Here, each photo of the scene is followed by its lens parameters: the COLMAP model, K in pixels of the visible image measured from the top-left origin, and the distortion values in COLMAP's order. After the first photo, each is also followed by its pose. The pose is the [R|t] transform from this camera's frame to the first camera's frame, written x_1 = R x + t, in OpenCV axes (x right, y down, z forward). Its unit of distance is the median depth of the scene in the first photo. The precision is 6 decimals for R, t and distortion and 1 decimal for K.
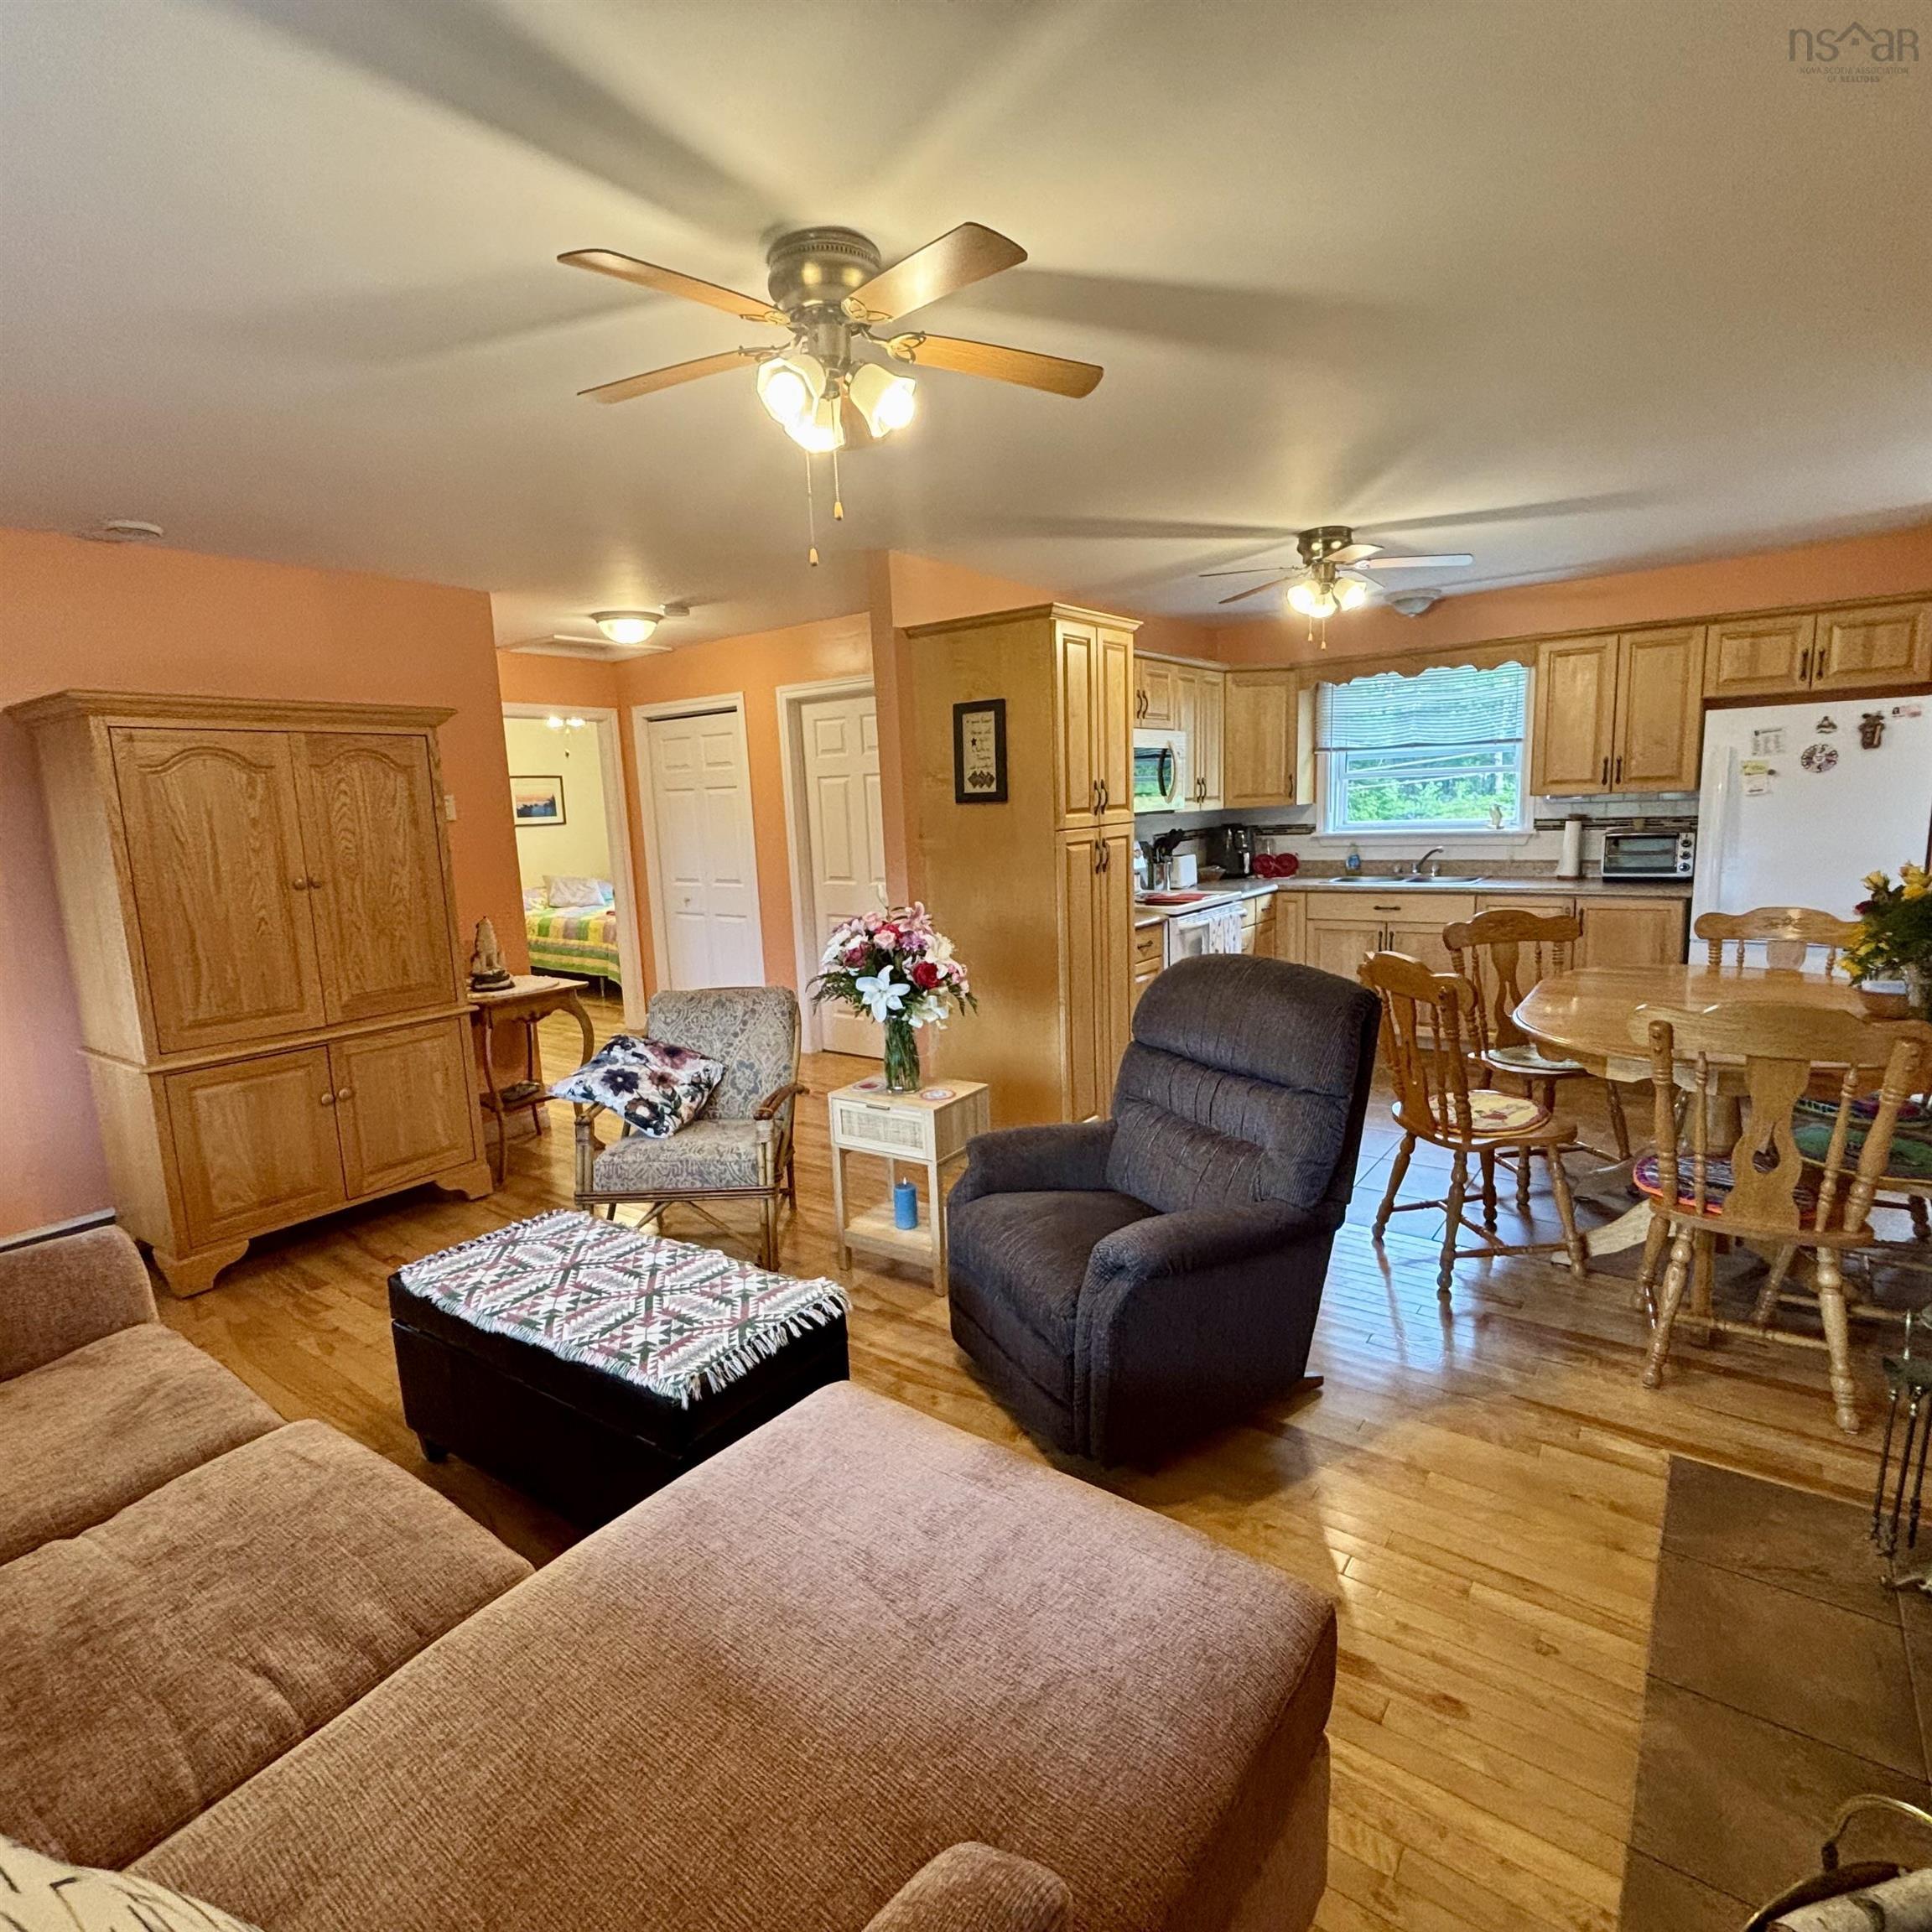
lens RADIAL K [[1040.9, 0, 970.7], [0, 1040.9, 965.1], [0, 0, 1]] dist [0.009880, -0.005572]
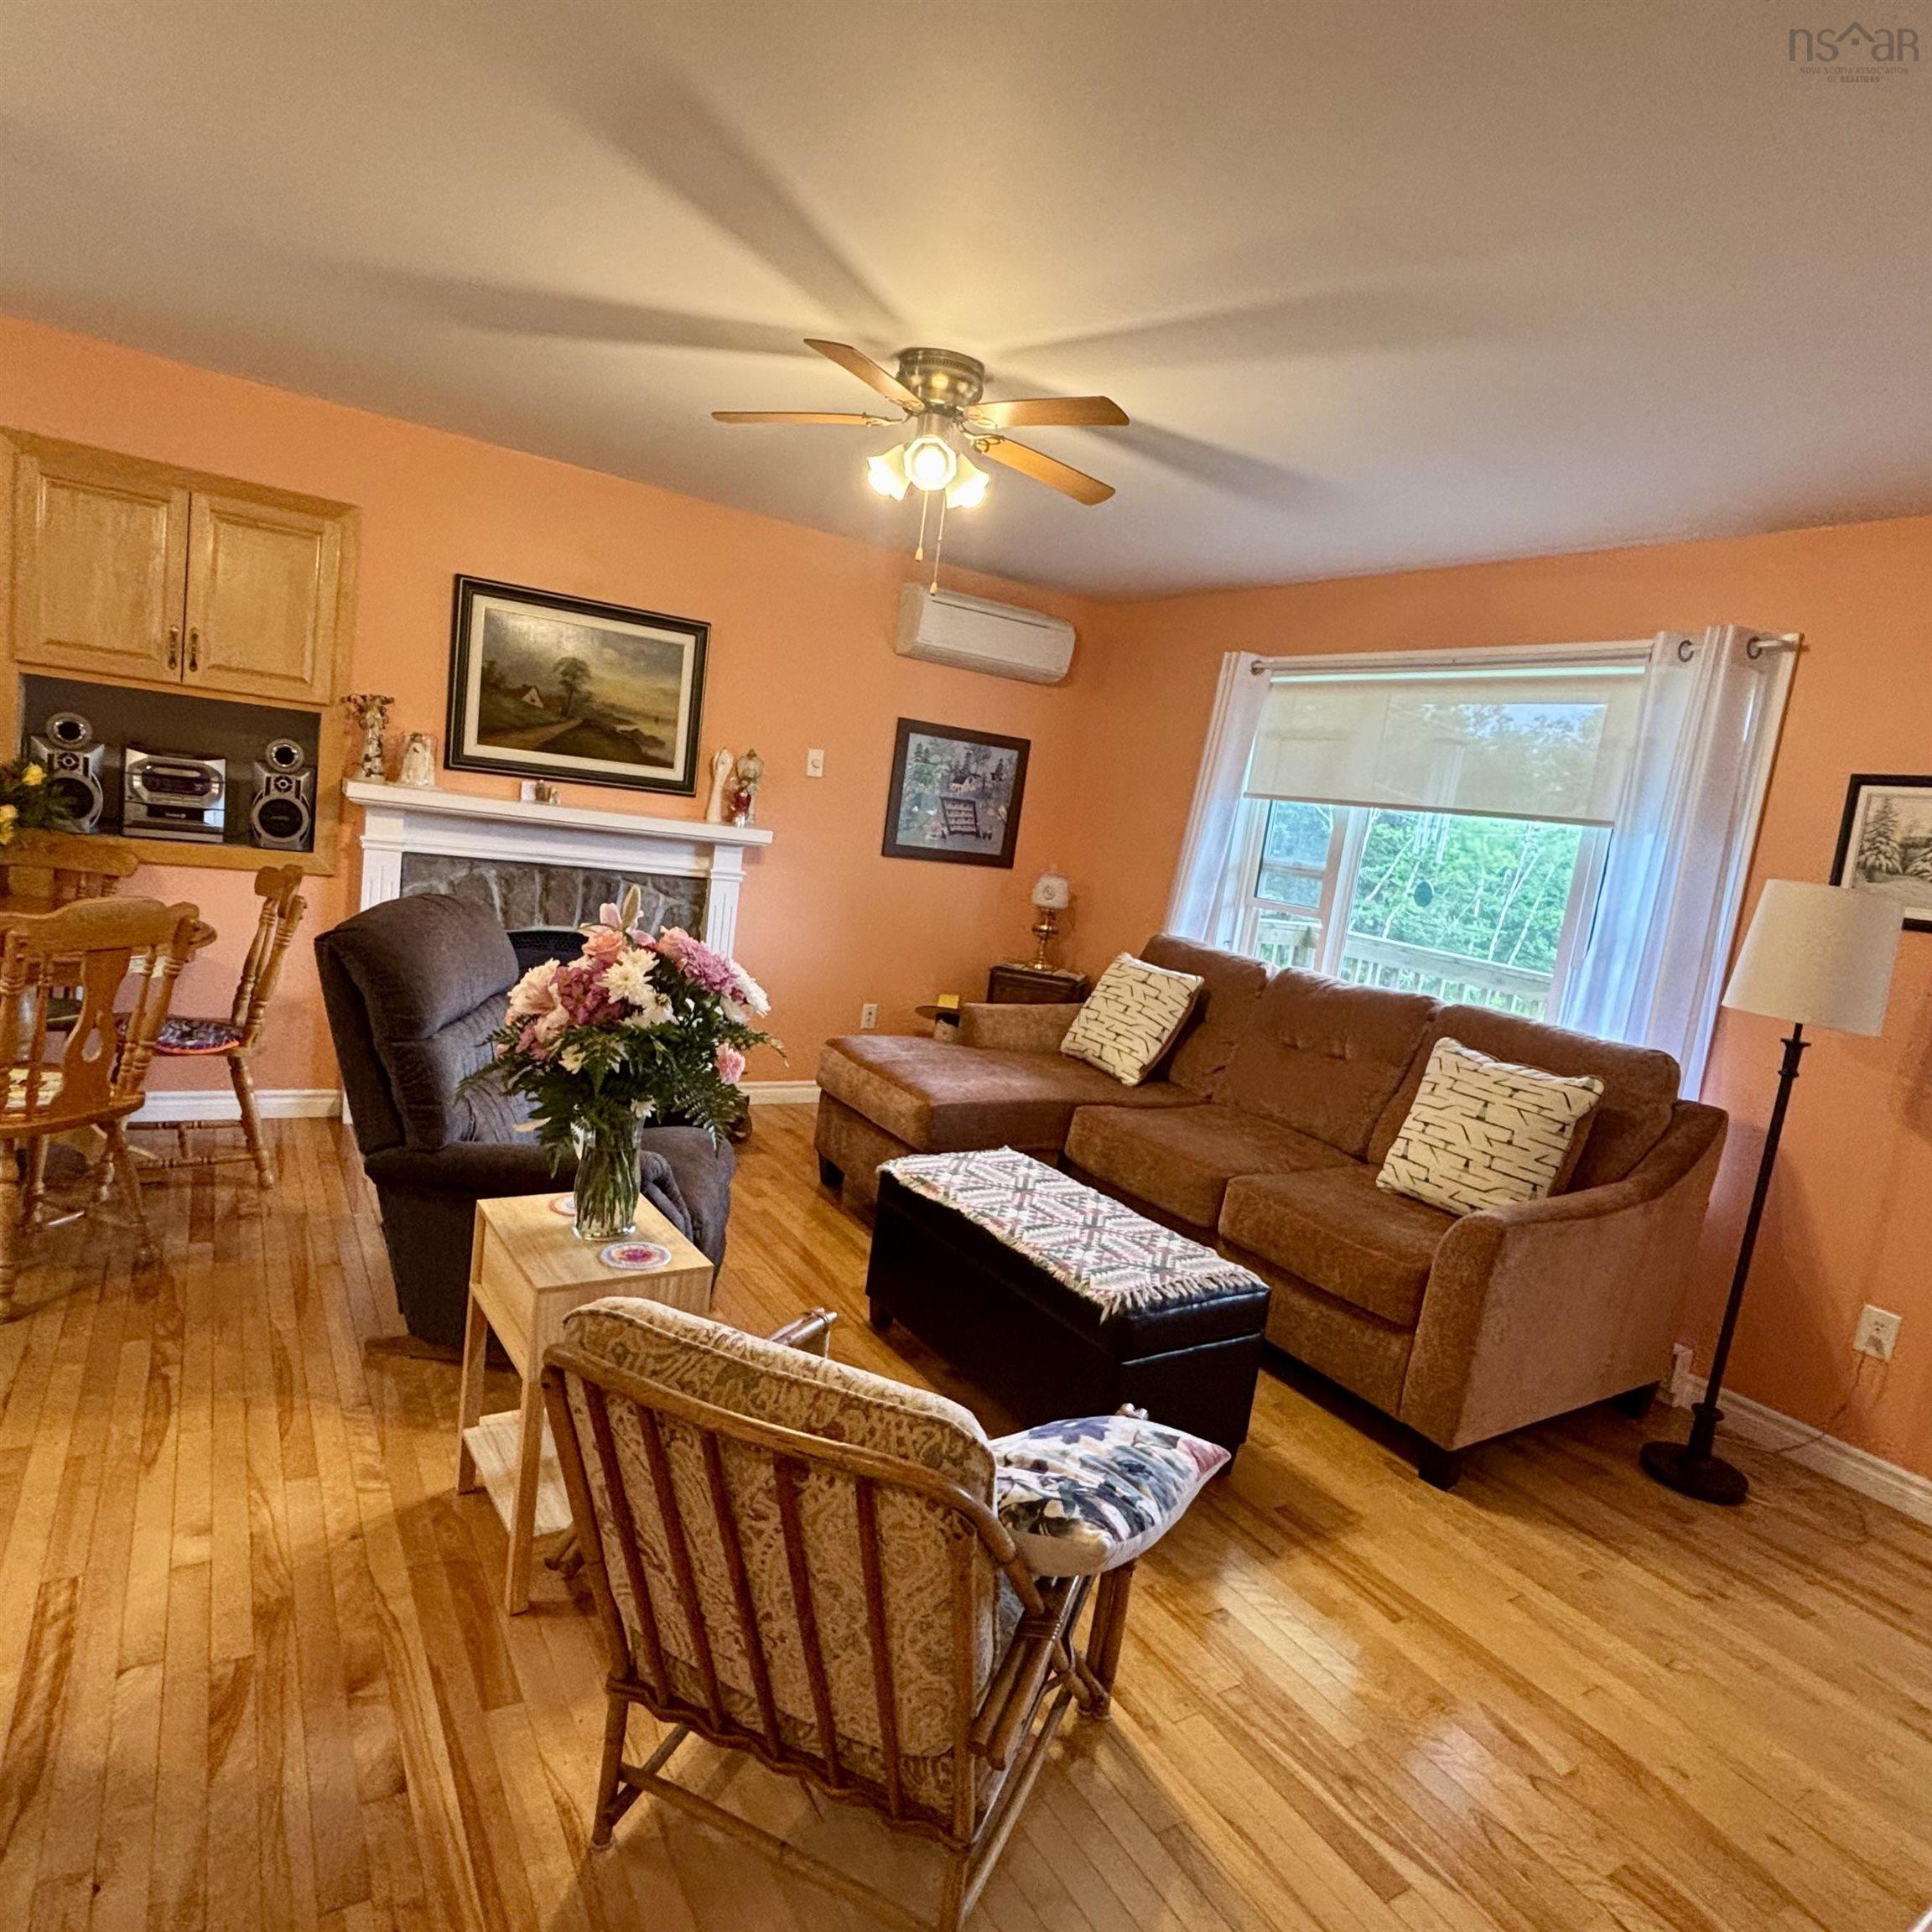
lens RADIAL K [[1143.0, 0, 970.9], [0, 1143.0, 977.0], [0, 0, 1]] dist [0.019212, -0.019718]
pose [[-0.929772, -0.133912, 0.342915, -0.288308], [-0.037833, 0.961319, 0.272827, -0.124496], [-0.366185, 0.240693, -0.898874, 0.923269]]
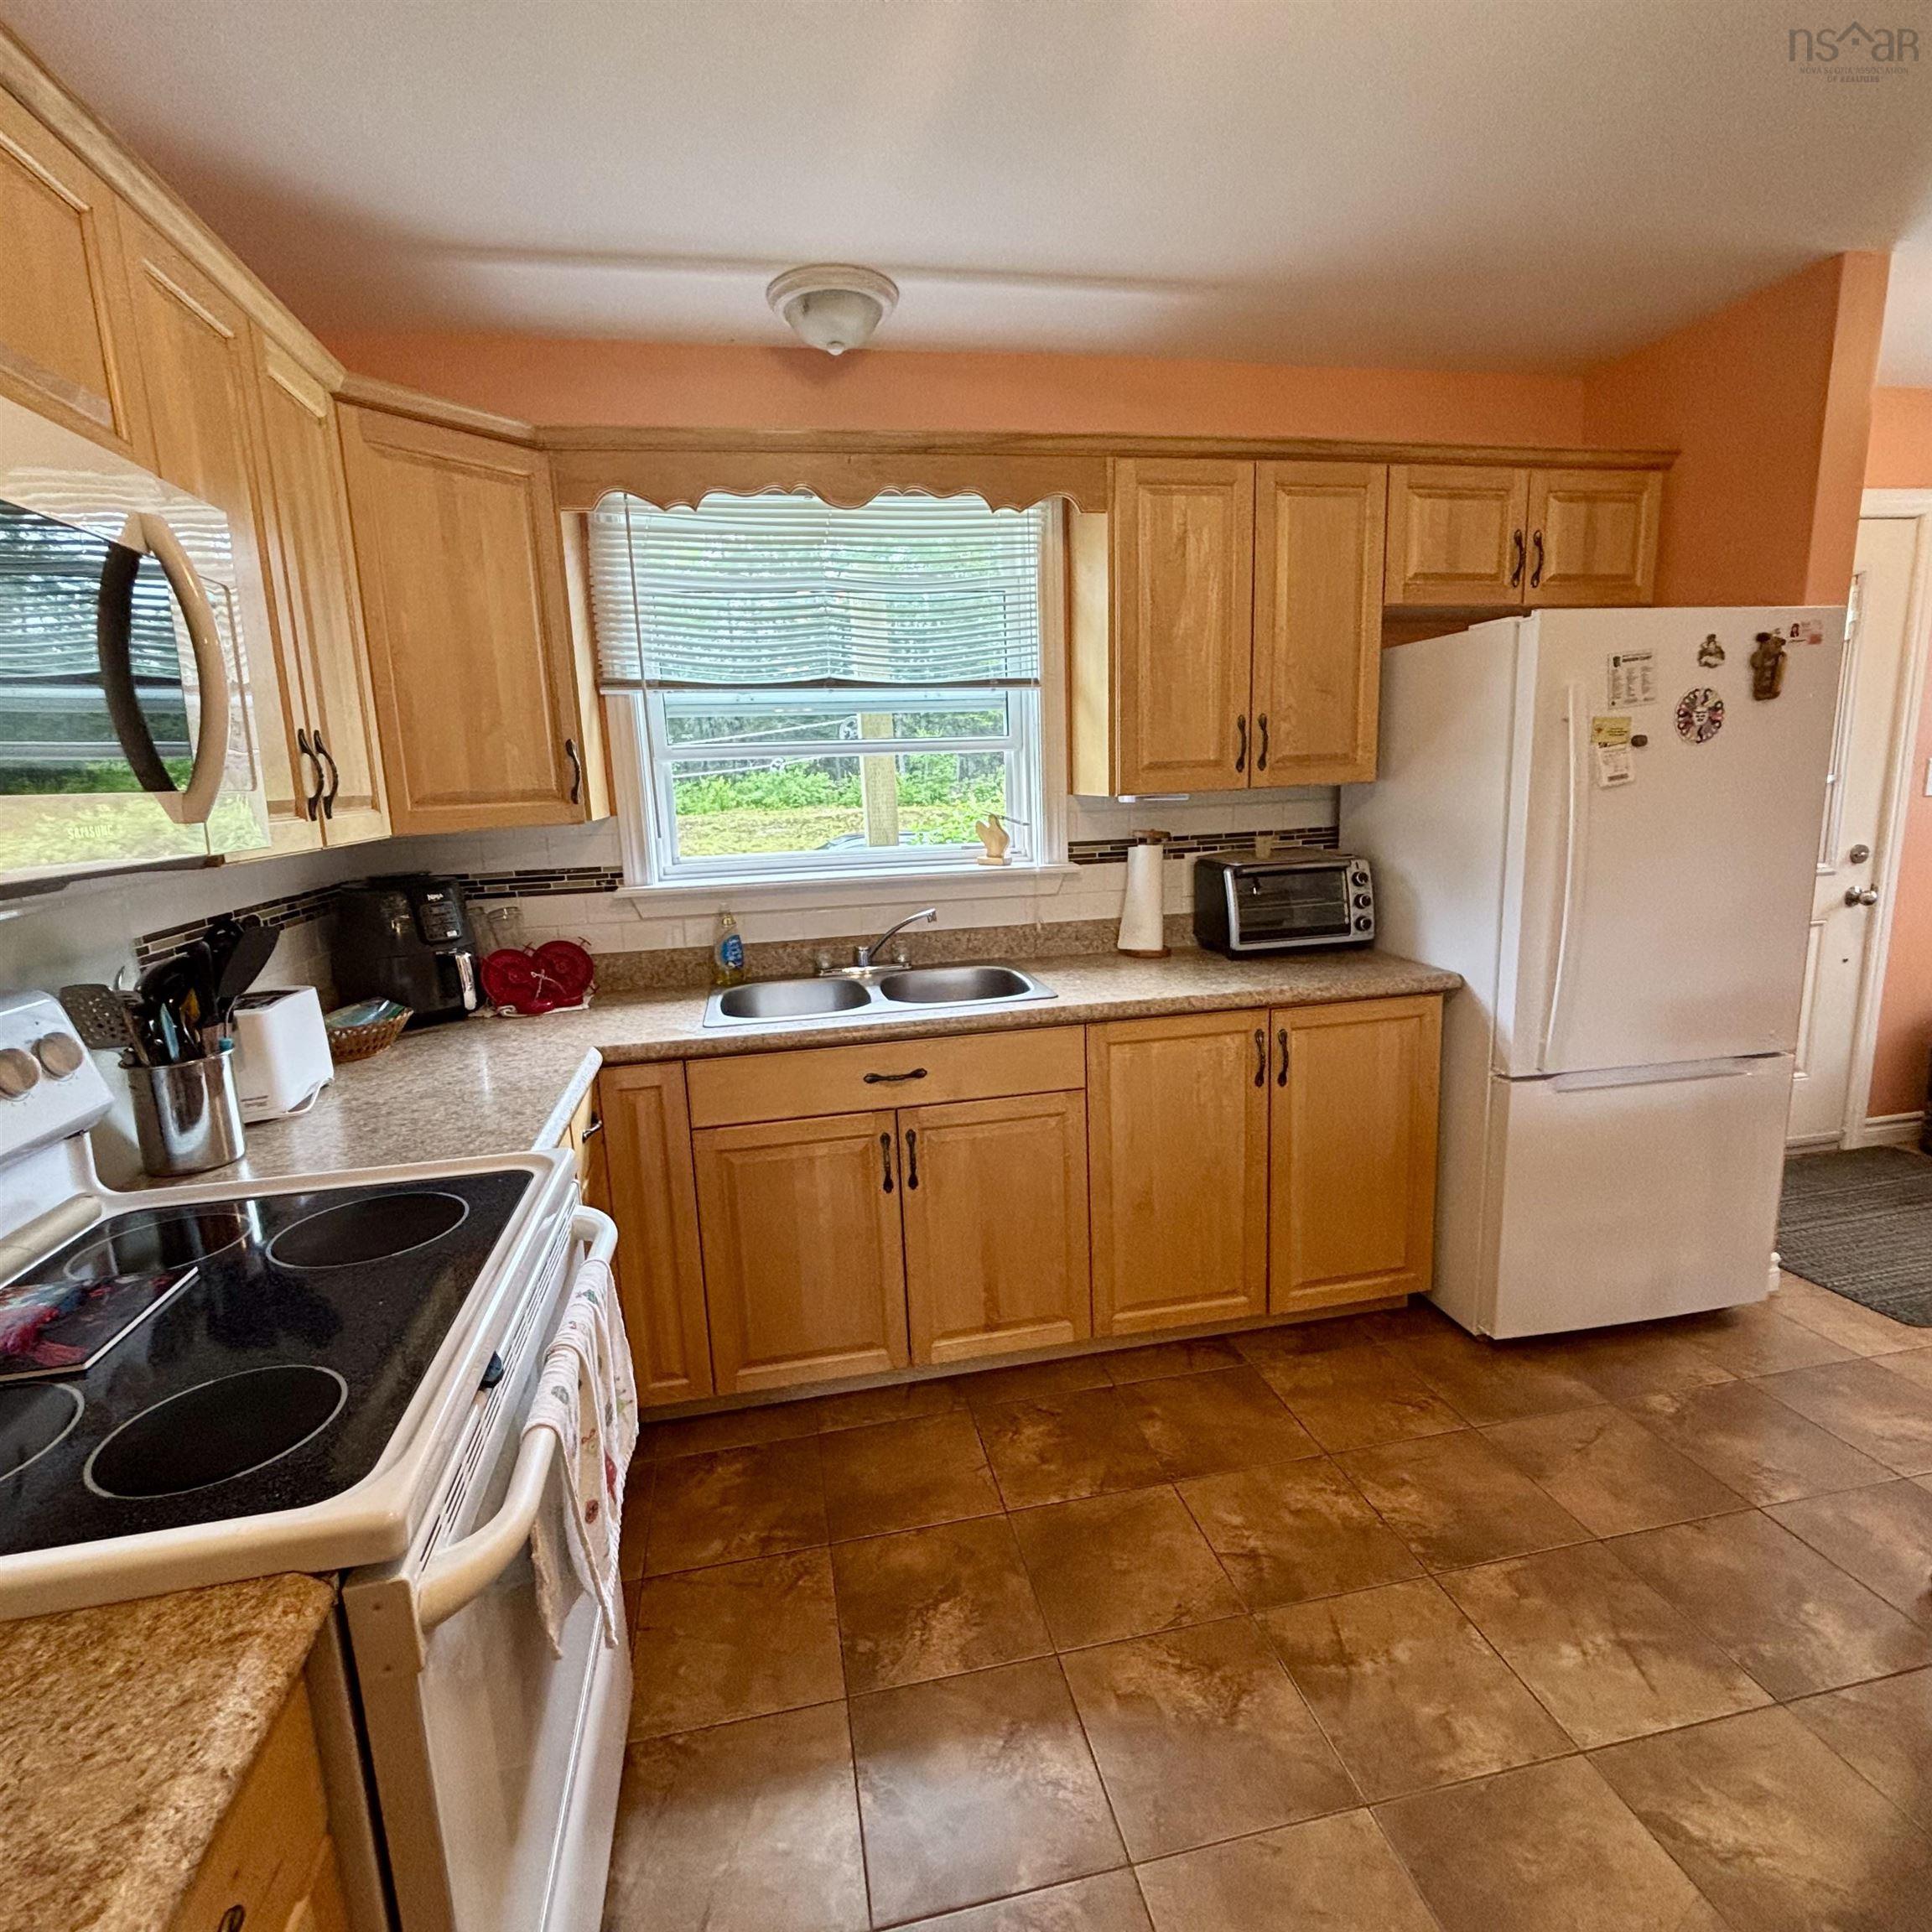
lens RADIAL K [[1040.9, 0, 963.2], [0, 1040.9, 976.7], [0, 0, 1]] dist [0.009880, -0.005572]
pose [[0.671637, -0.127422, 0.729841, 0.143540], [0.127156, 0.990307, 0.055881, -0.123000], [-0.729887, 0.055272, 0.681329, 0.781259]]
